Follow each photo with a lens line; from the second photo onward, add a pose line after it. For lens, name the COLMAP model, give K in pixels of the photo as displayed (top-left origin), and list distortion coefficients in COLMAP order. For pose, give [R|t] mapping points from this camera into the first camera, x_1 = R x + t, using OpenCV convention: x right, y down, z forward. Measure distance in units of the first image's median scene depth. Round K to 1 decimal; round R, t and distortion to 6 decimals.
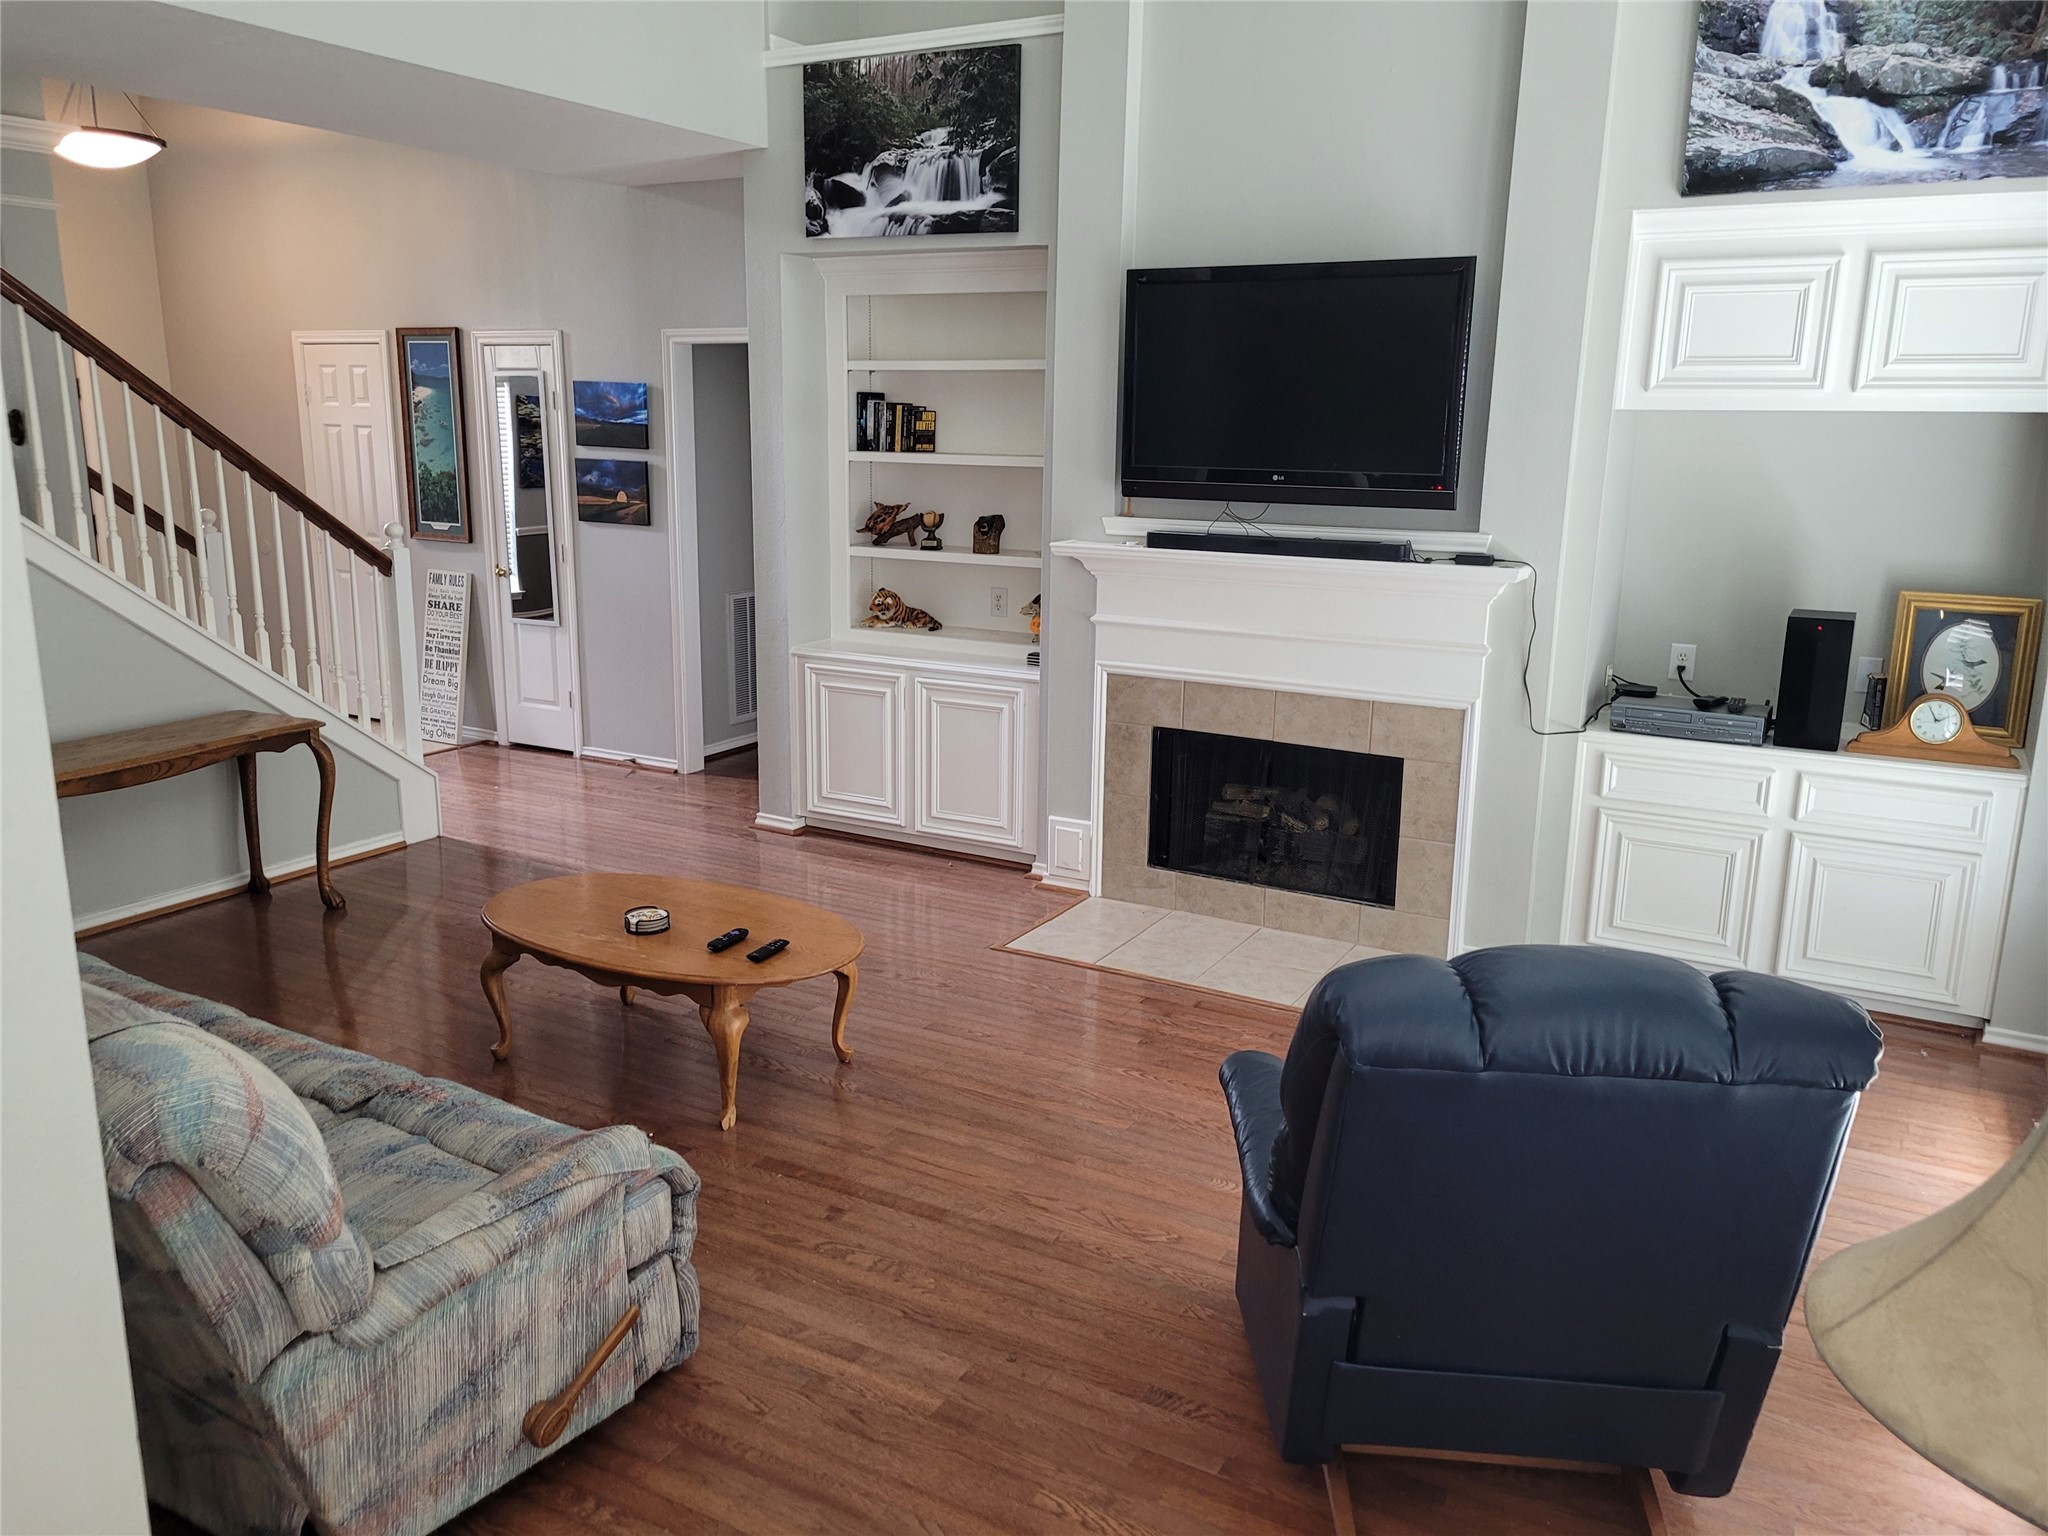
lens RADIAL K [[1532.5, 0, 1001.0], [0, 1532.5, 716.5], [0, 0, 1]] dist [0.060236, -0.049546]
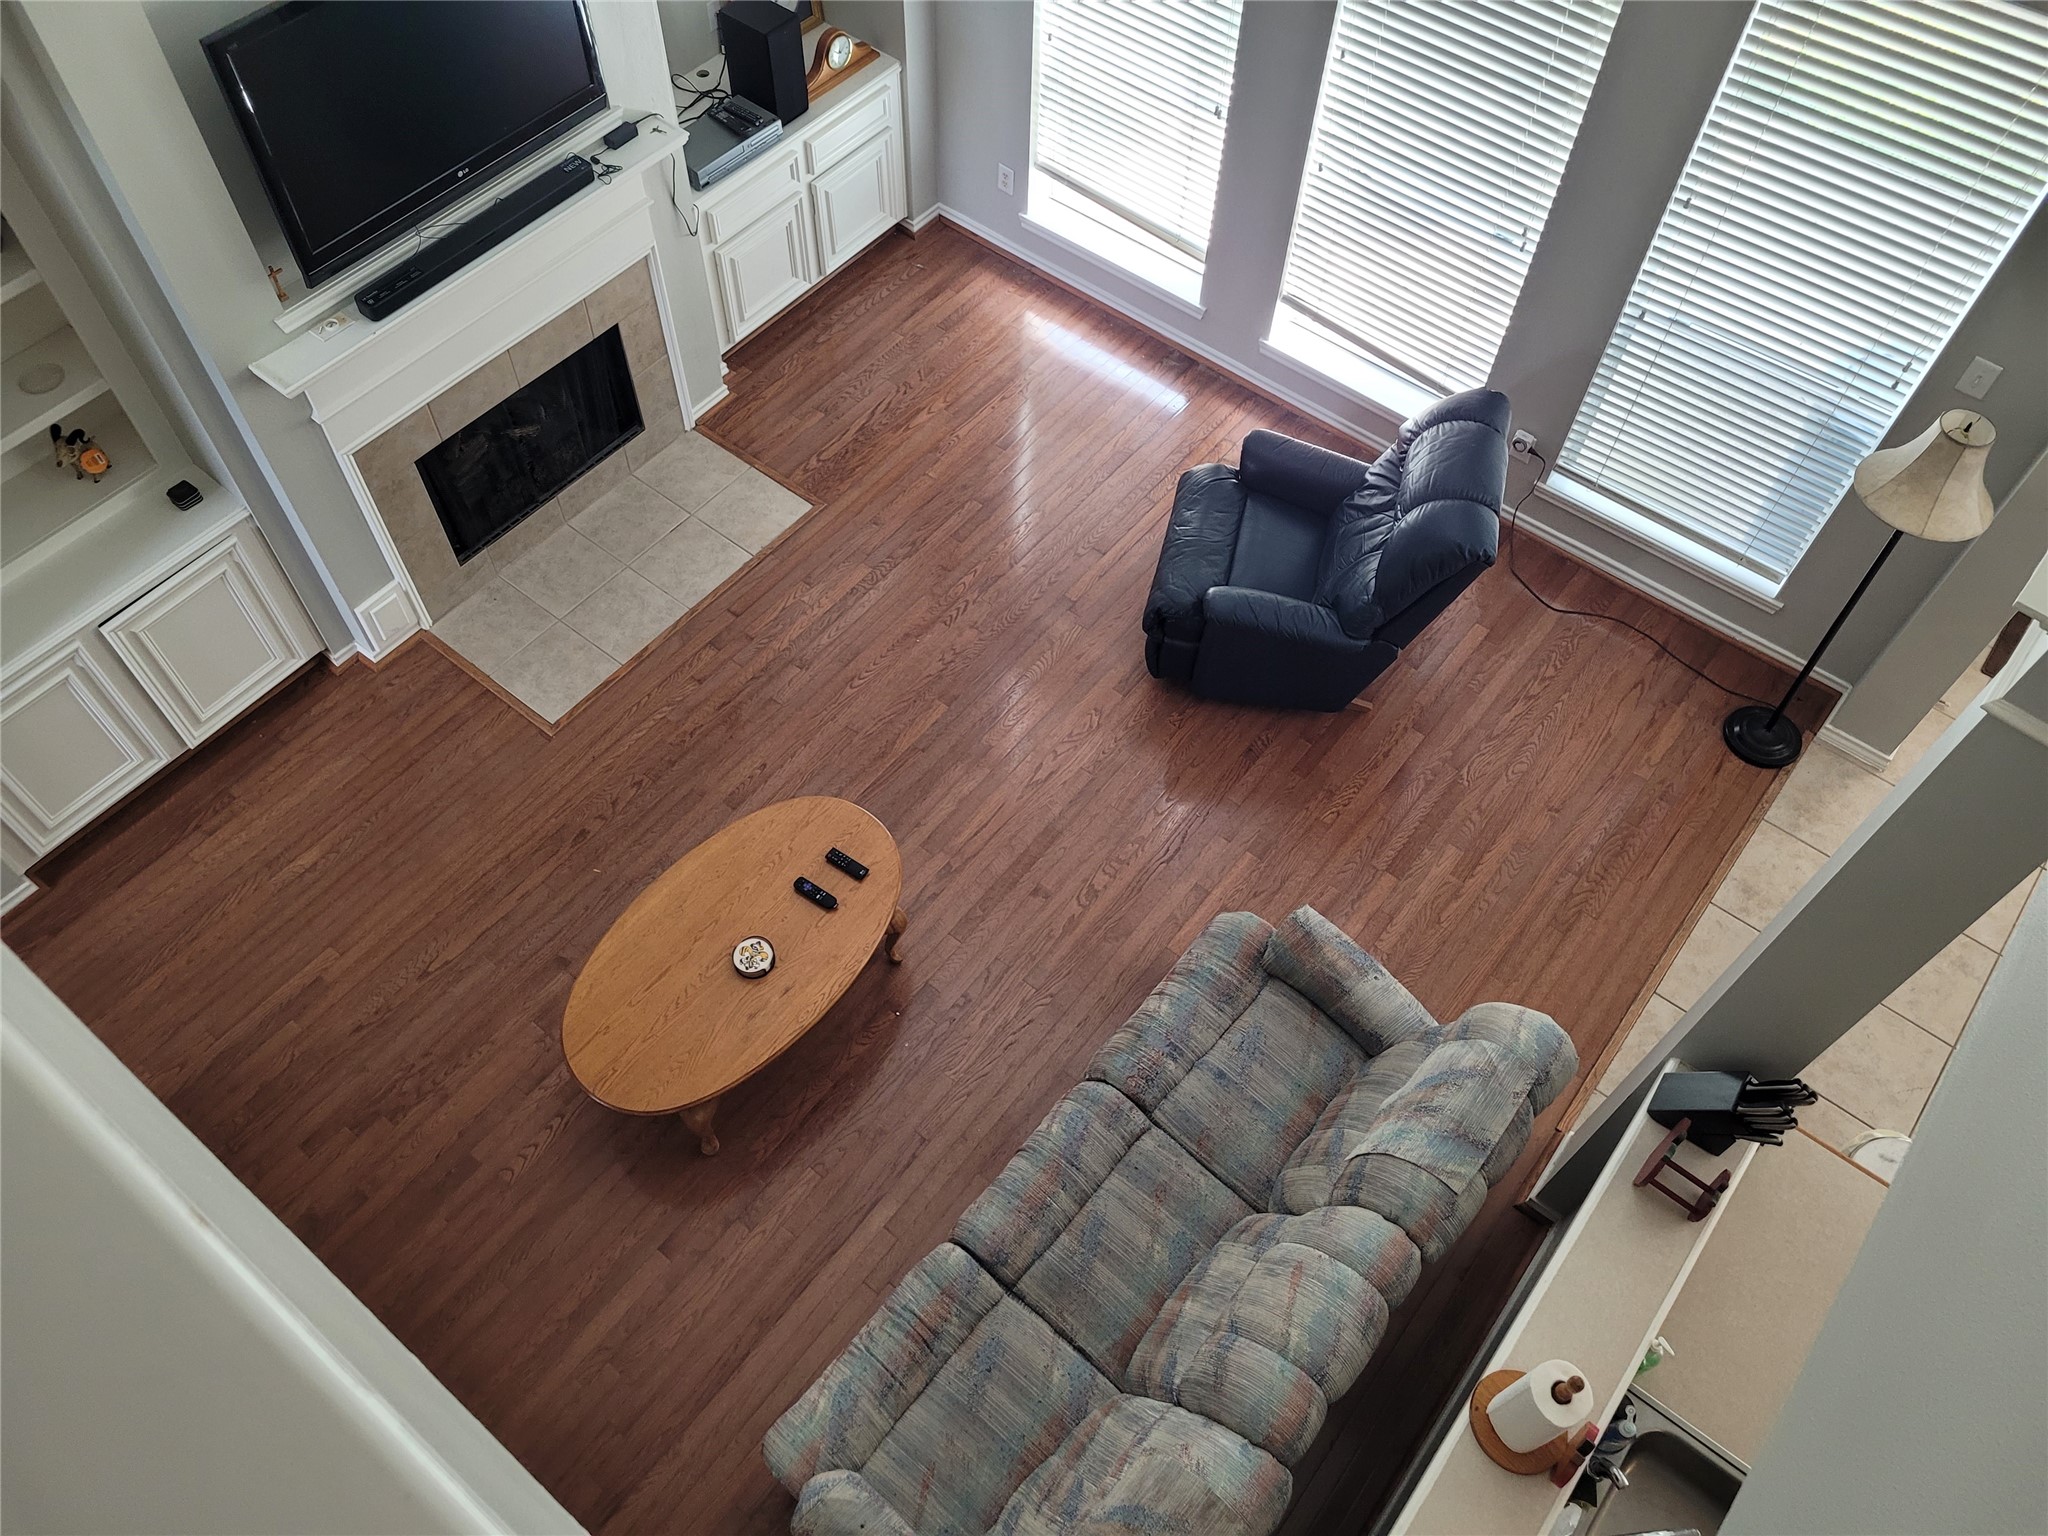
lens RADIAL K [[1532.5, 0, 1001.0], [0, 1532.5, 716.5], [0, 0, 1]] dist [0.060236, -0.049546]
pose [[0.169282, -0.812232, 0.558232, -0.532445], [0.192635, 0.582750, 0.789490, -0.625486], [-0.966558, -0.026112, 0.255114, 0.454032]]
